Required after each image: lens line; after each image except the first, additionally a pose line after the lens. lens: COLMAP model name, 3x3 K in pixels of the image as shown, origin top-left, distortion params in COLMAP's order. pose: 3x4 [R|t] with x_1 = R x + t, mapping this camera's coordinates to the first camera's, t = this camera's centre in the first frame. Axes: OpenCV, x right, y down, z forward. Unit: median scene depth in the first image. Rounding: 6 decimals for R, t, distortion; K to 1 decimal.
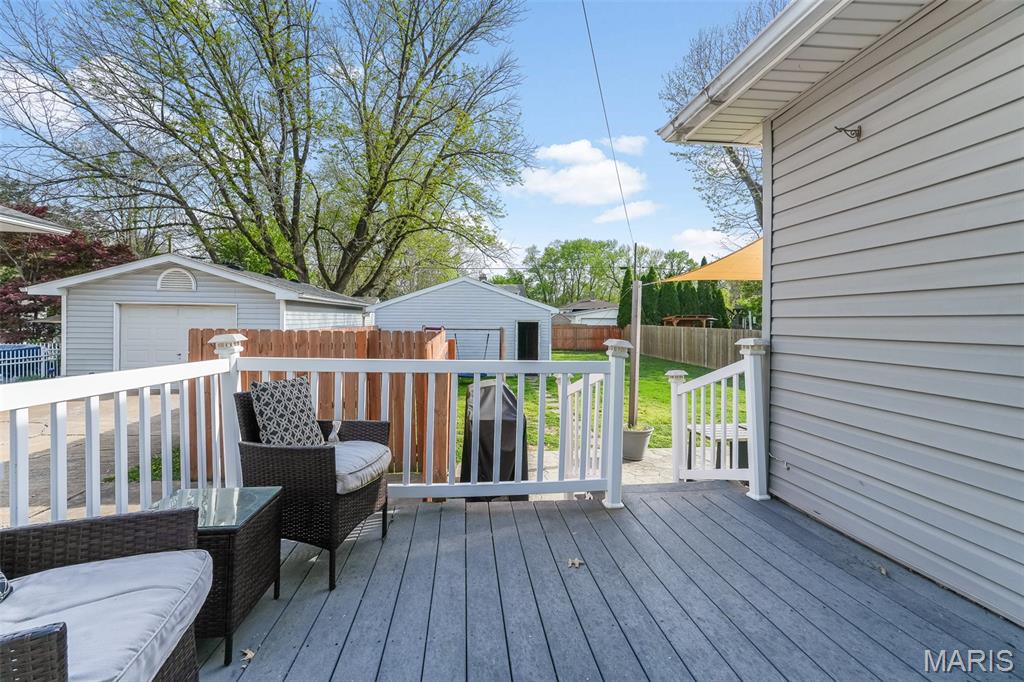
lens RADIAL K [[465.3, 0, 511.3], [0, 465.3, 316.4], [0, 0, 1]] dist [-0.004564, -0.000095]
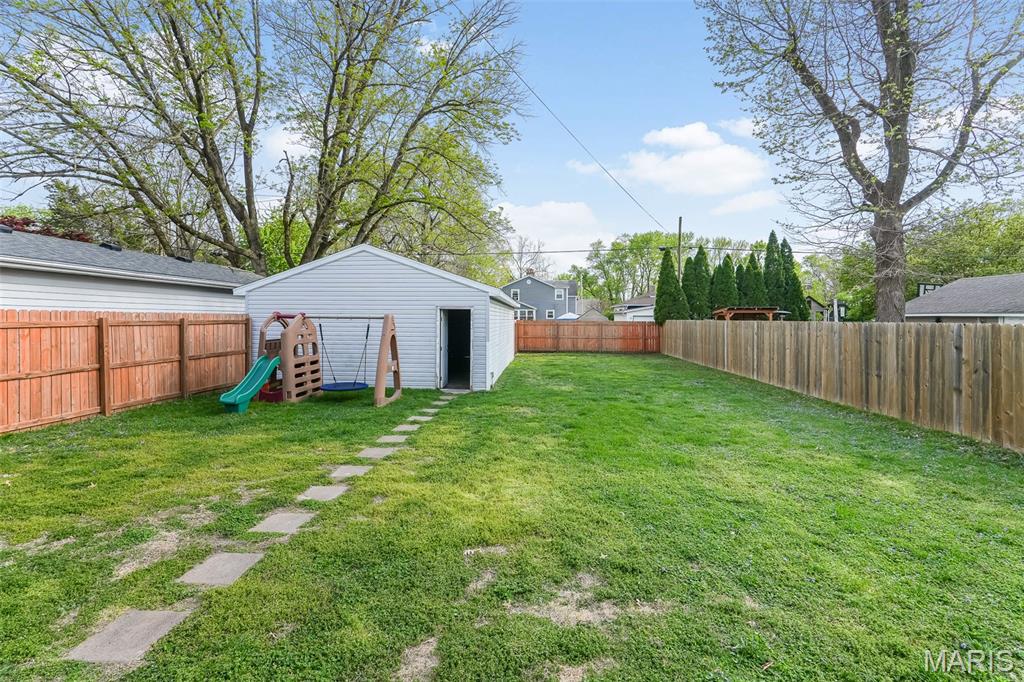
lens RADIAL K [[465.3, 0, 511.3], [0, 465.3, 316.4], [0, 0, 1]] dist [-0.004564, -0.000095]
pose [[0.984743, -0.002969, -0.173987, 0.146999], [0.002074, 0.999984, -0.005322, 0.016718], [0.174000, 0.004880, 0.984734, 0.216829]]
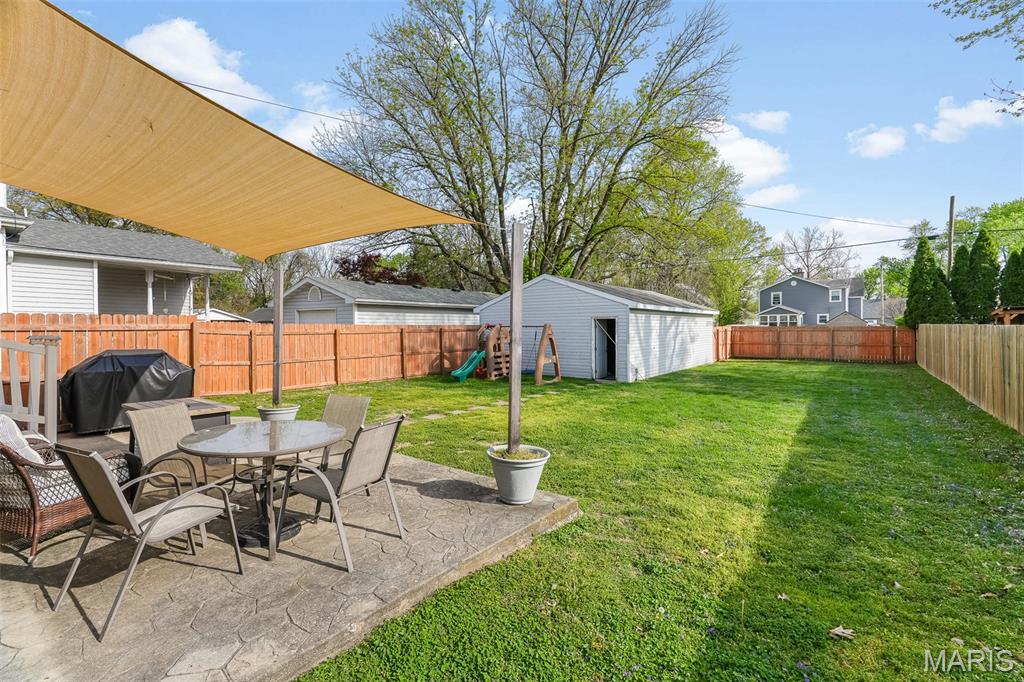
lens RADIAL K [[458.7, 0, 500.5], [0, 458.7, 324.8], [0, 0, 1]] dist [-0.000670, 0.000038]
pose [[0.708631, -0.014692, -0.705426, 0.321388], [0.012590, 0.999887, -0.008178, 0.017644], [0.705467, -0.003086, 0.708737, 0.149105]]
